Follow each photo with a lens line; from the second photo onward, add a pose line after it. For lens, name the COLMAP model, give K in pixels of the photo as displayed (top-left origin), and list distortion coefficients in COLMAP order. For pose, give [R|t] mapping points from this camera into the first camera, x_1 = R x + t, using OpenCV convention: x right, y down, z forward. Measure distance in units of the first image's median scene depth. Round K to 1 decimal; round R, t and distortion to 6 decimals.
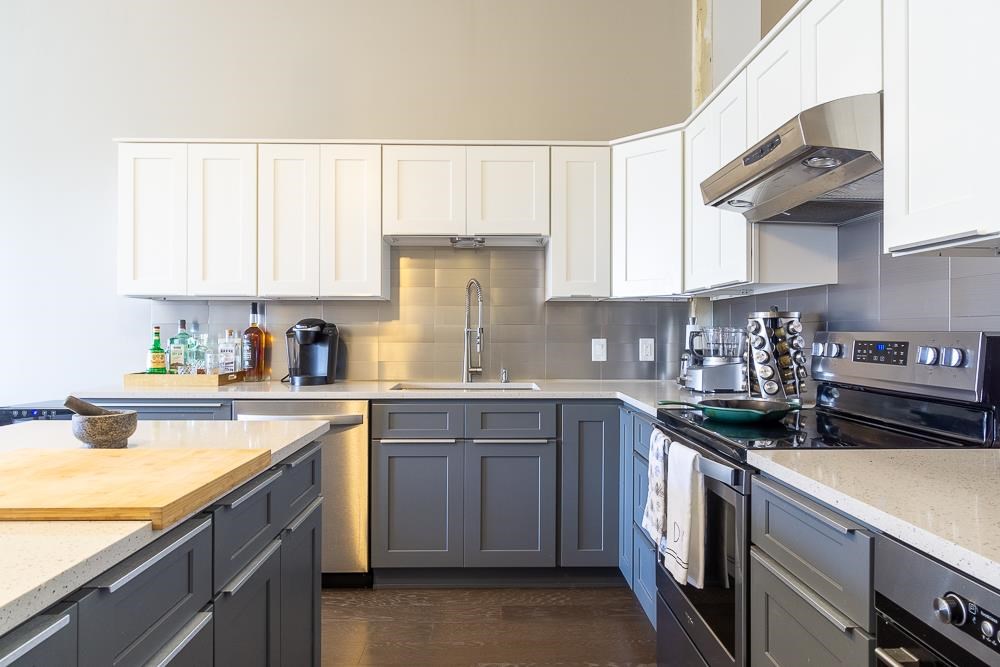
lens RADIAL K [[641.0, 0, 504.0], [0, 641.0, 332.9], [0, 0, 1]] dist [-0.002067, 0.002977]
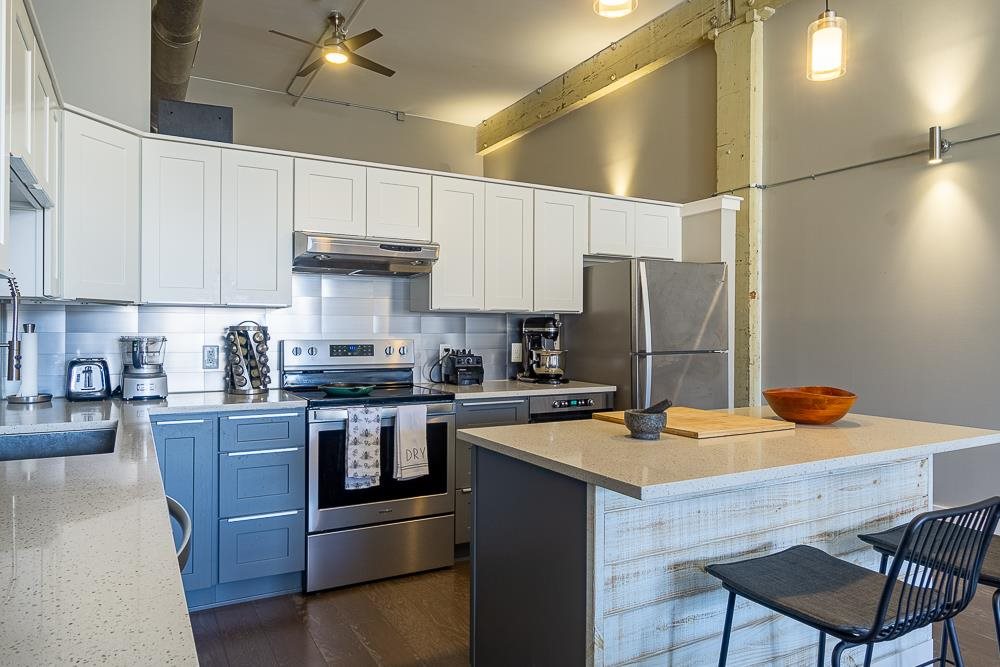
lens RADIAL K [[641.0, 0, 482.5], [0, 641.0, 334.2], [0, 0, 1]] dist [-0.002067, 0.002977]
pose [[-0.459697, -0.009066, 0.888030, -0.781476], [-0.004319, 0.999959, 0.007973, -0.021691], [-0.888065, -0.000170, -0.459717, 0.907225]]
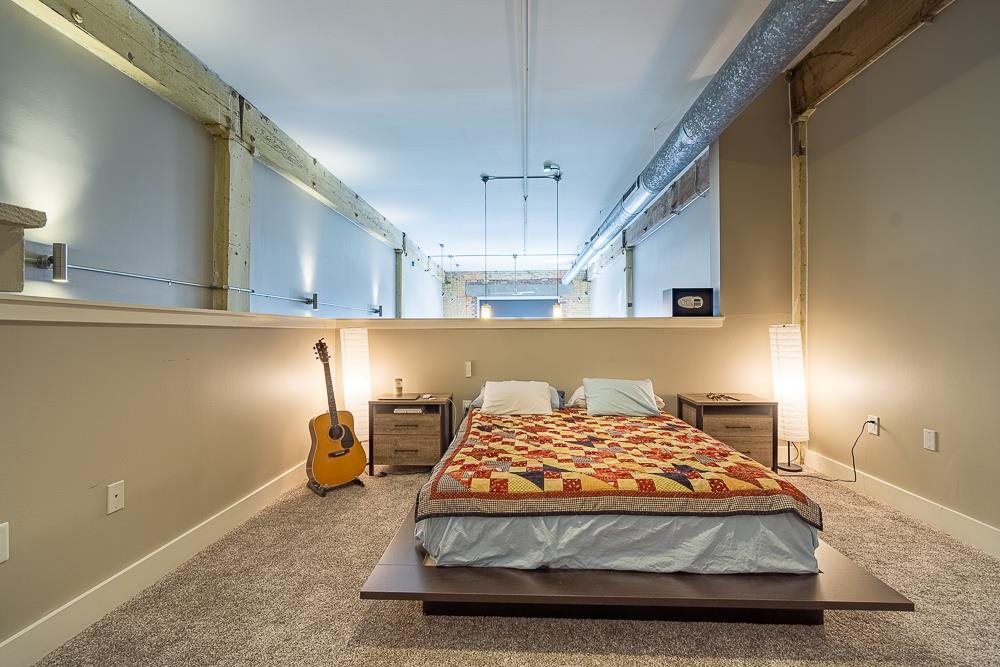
lens RADIAL K [[432.3, 0, 502.0], [0, 432.3, 331.9], [0, 0, 1]] dist [-0.013443, 0.001806]
pose [[-0.063731, -0.006289, -0.997947, 1.655708], [0.001739, 0.999978, -0.006413, -0.259838], [0.997966, -0.002144, -0.063719, 0.391556]]
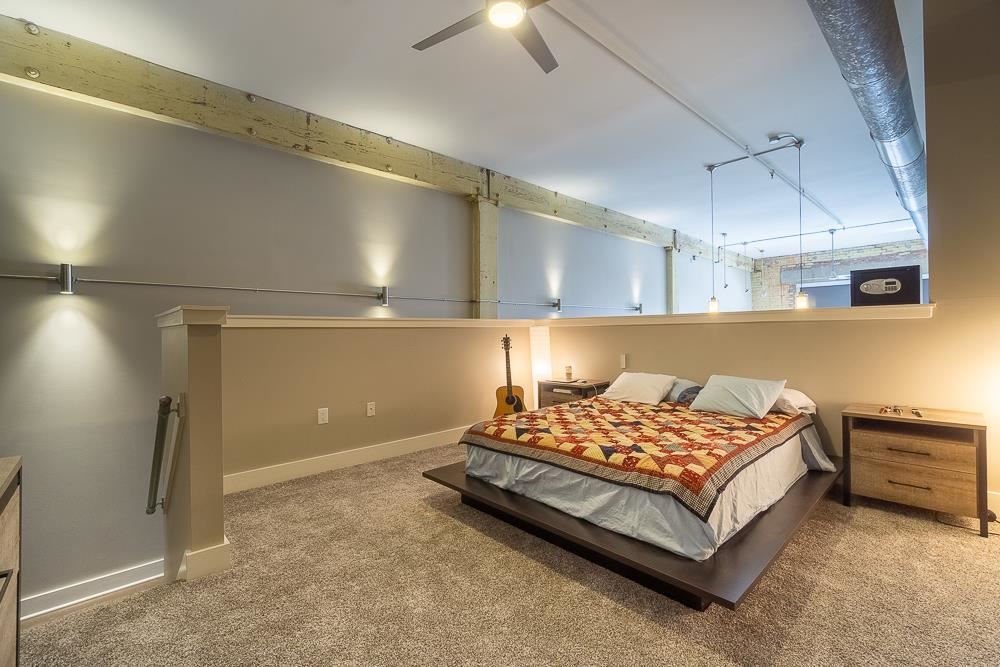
lens RADIAL K [[432.3, 0, 498.7], [0, 432.3, 331.2], [0, 0, 1]] dist [-0.013443, 0.001806]
pose [[-0.750246, 0.006103, -0.661130, 1.652072], [0.009828, 0.999950, -0.001922, -0.259320], [0.661085, -0.007939, -0.750269, 0.977322]]
